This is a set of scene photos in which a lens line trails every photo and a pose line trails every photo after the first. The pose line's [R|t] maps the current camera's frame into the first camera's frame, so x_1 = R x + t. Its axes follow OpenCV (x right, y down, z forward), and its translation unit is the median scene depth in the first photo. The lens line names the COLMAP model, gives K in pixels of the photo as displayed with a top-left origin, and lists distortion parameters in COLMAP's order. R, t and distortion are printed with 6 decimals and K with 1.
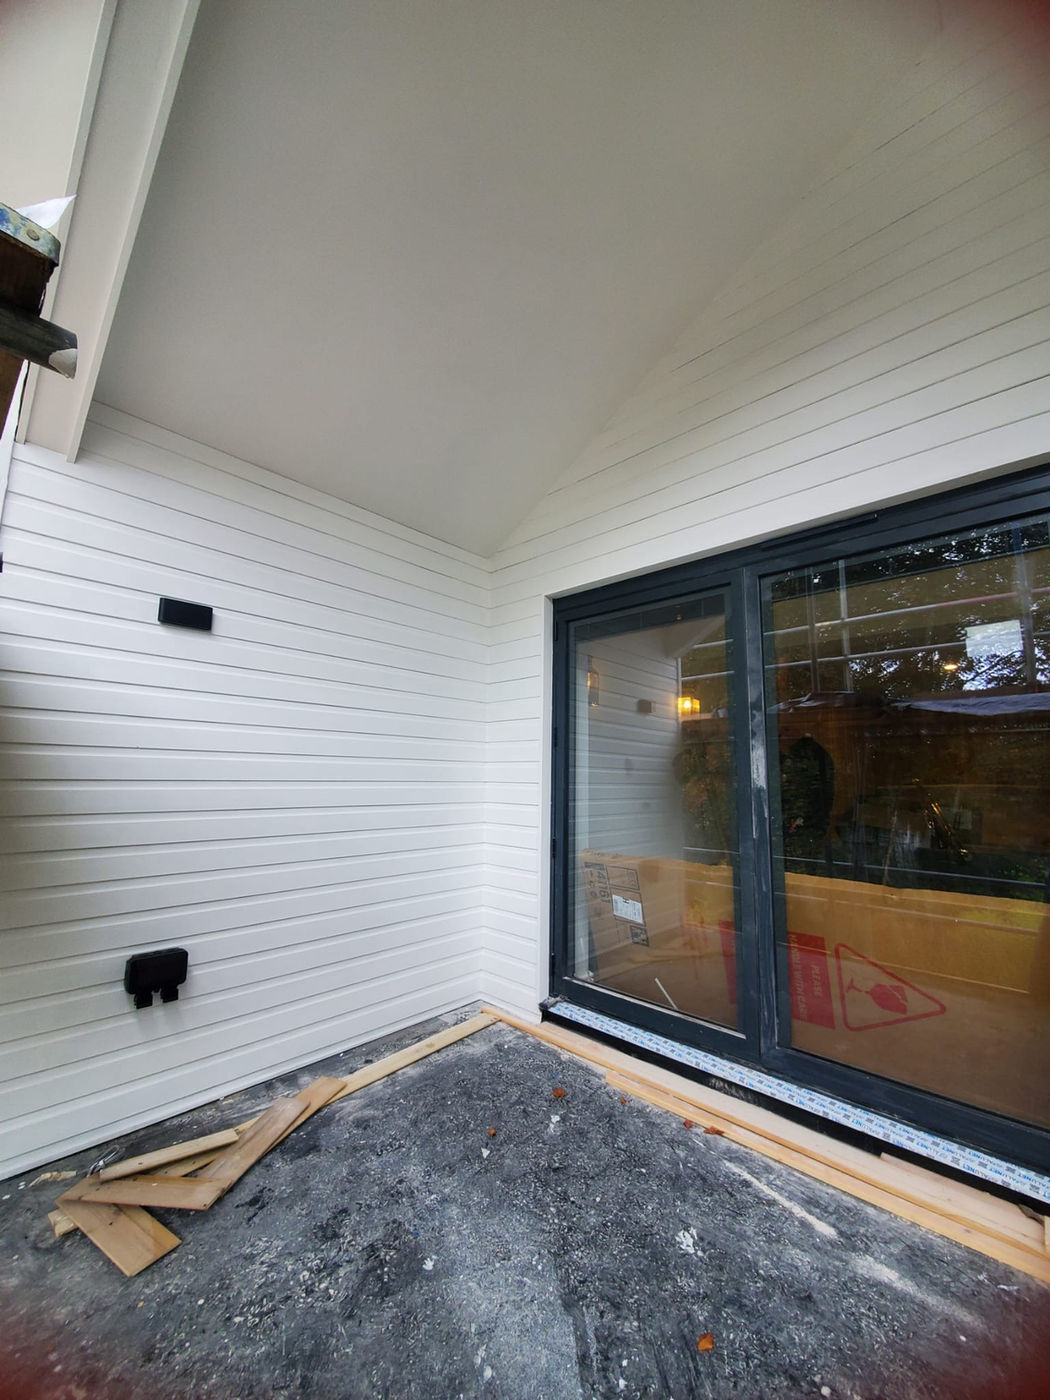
lens RADIAL K [[556.7, 0, 532.5], [0, 556.7, 707.8], [0, 0, 1]] dist [-0.000804, -0.000997]
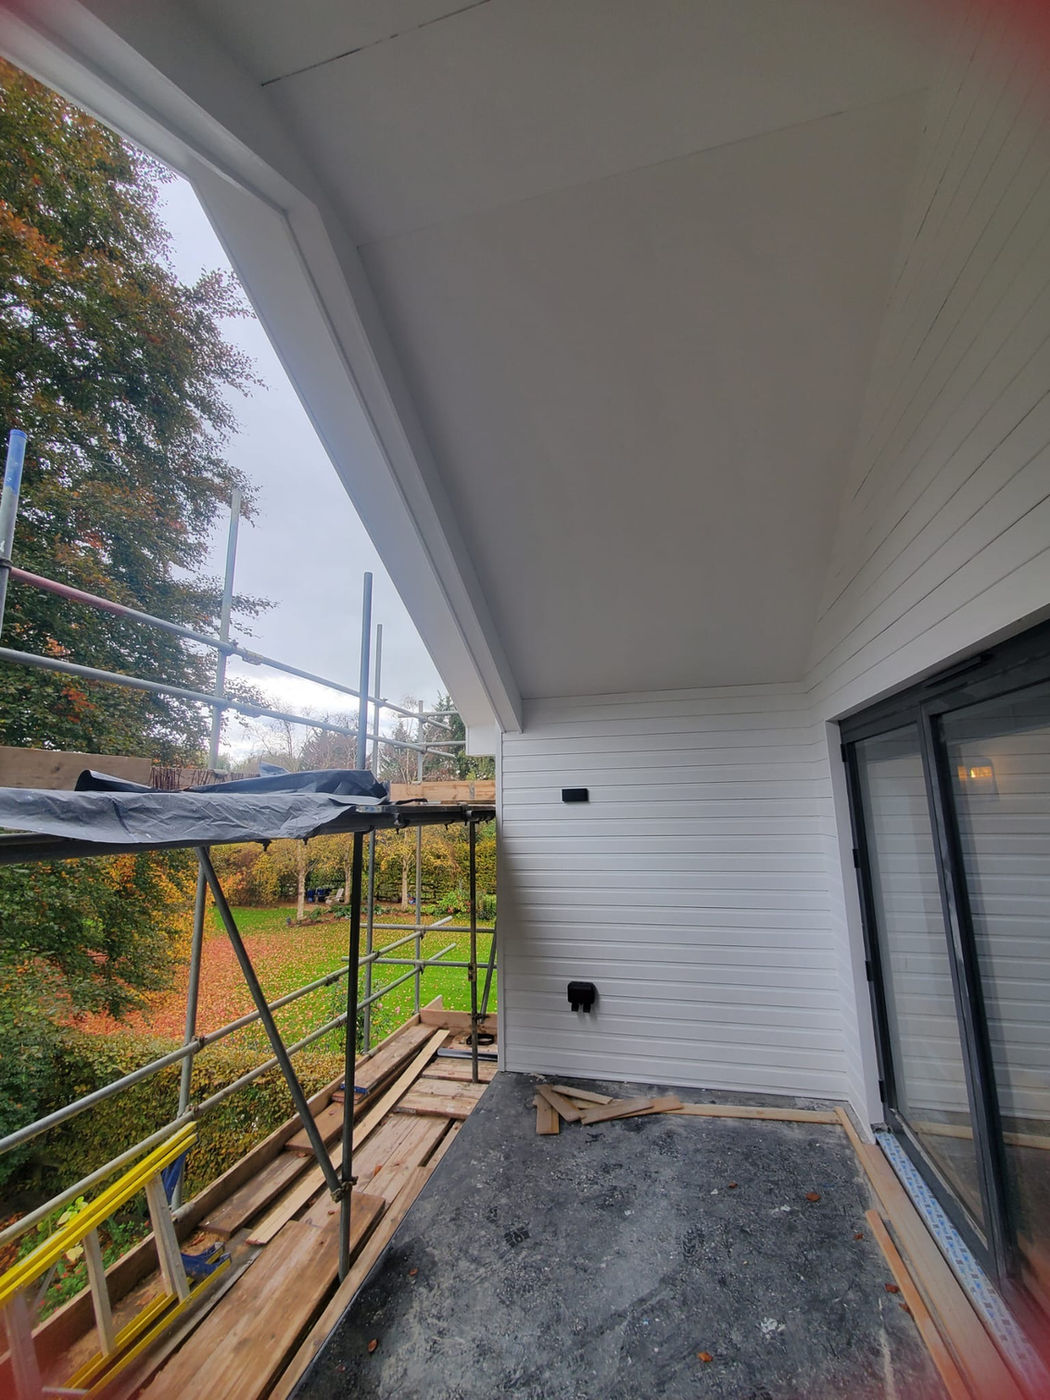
lens RADIAL K [[556.7, 0, 534.4], [0, 556.7, 701.6], [0, 0, 1]] dist [-0.000804, -0.000997]
pose [[0.476760, -0.180584, -0.860285, 1.070489], [0.141599, 0.981667, -0.127591, -0.284701], [0.867554, -0.060985, 0.493590, -0.011343]]
